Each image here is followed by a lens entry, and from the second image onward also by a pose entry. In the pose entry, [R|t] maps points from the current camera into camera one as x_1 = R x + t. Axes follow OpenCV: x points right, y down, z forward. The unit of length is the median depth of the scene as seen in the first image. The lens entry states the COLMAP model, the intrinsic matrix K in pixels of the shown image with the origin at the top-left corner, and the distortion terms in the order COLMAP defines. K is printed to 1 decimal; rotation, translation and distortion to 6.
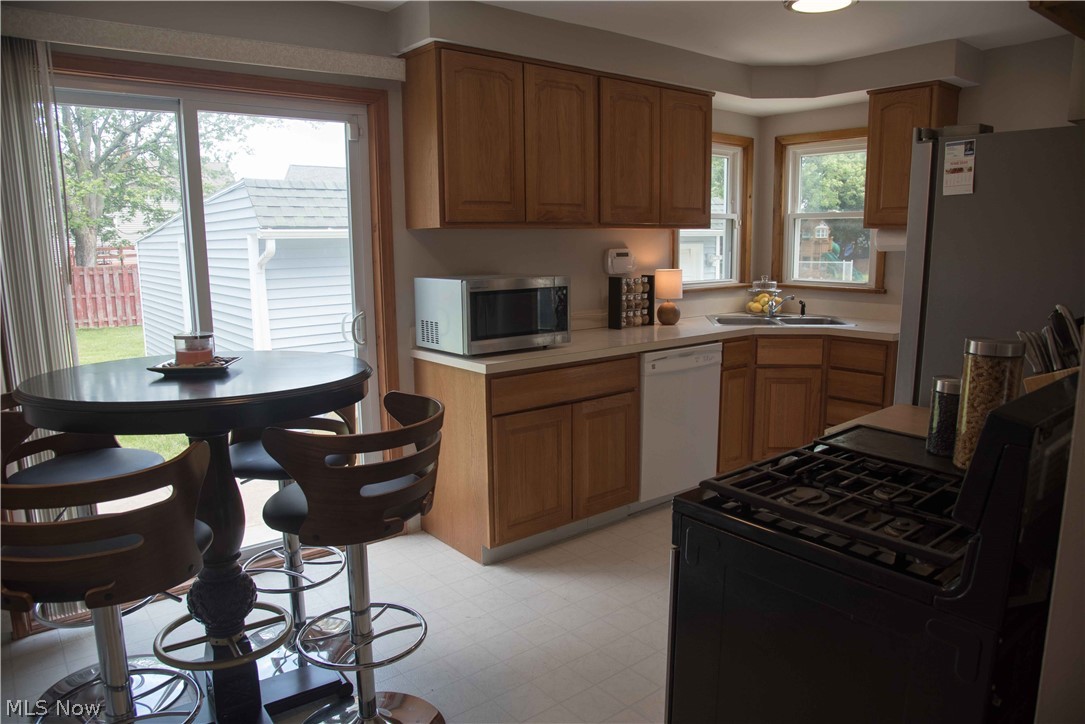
lens RADIAL K [[747.2, 0, 545.7], [0, 747.2, 368.9], [0, 0, 1]] dist [-0.117862, 0.068462]
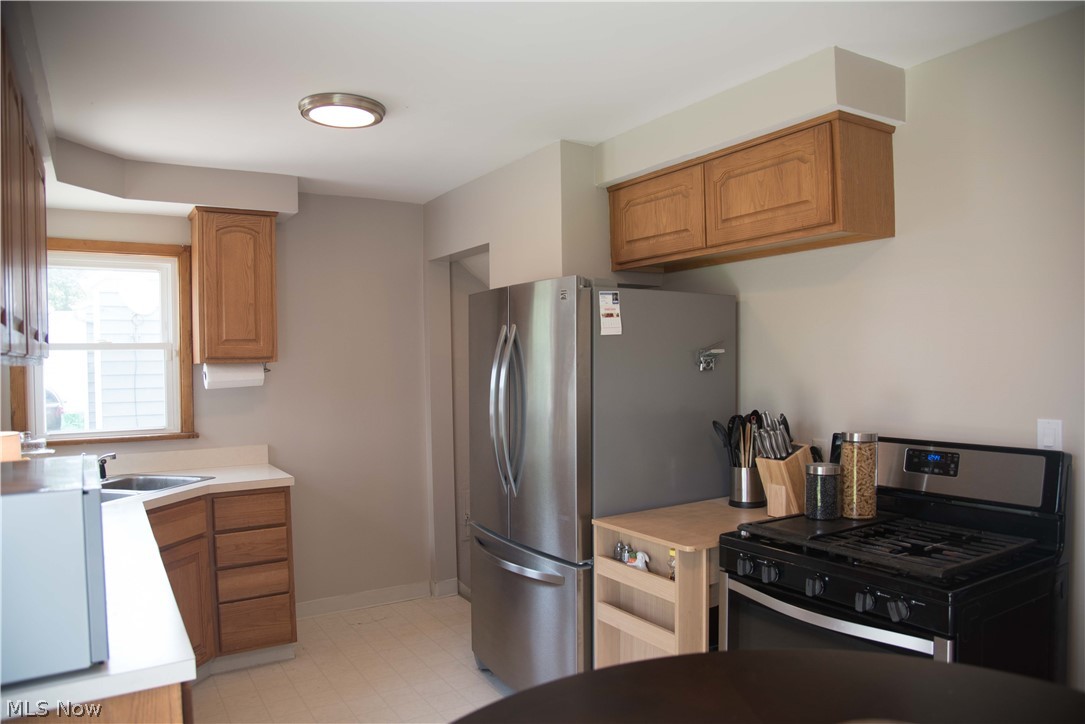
lens RADIAL K [[747.2, 0, 545.7], [0, 747.2, 368.9], [0, 0, 1]] dist [-0.117862, 0.068462]
pose [[0.118109, -0.005813, 0.992984, -0.678179], [0.184781, 0.982646, -0.016226, -0.183488], [-0.975657, 0.185401, 0.117134, 0.959880]]
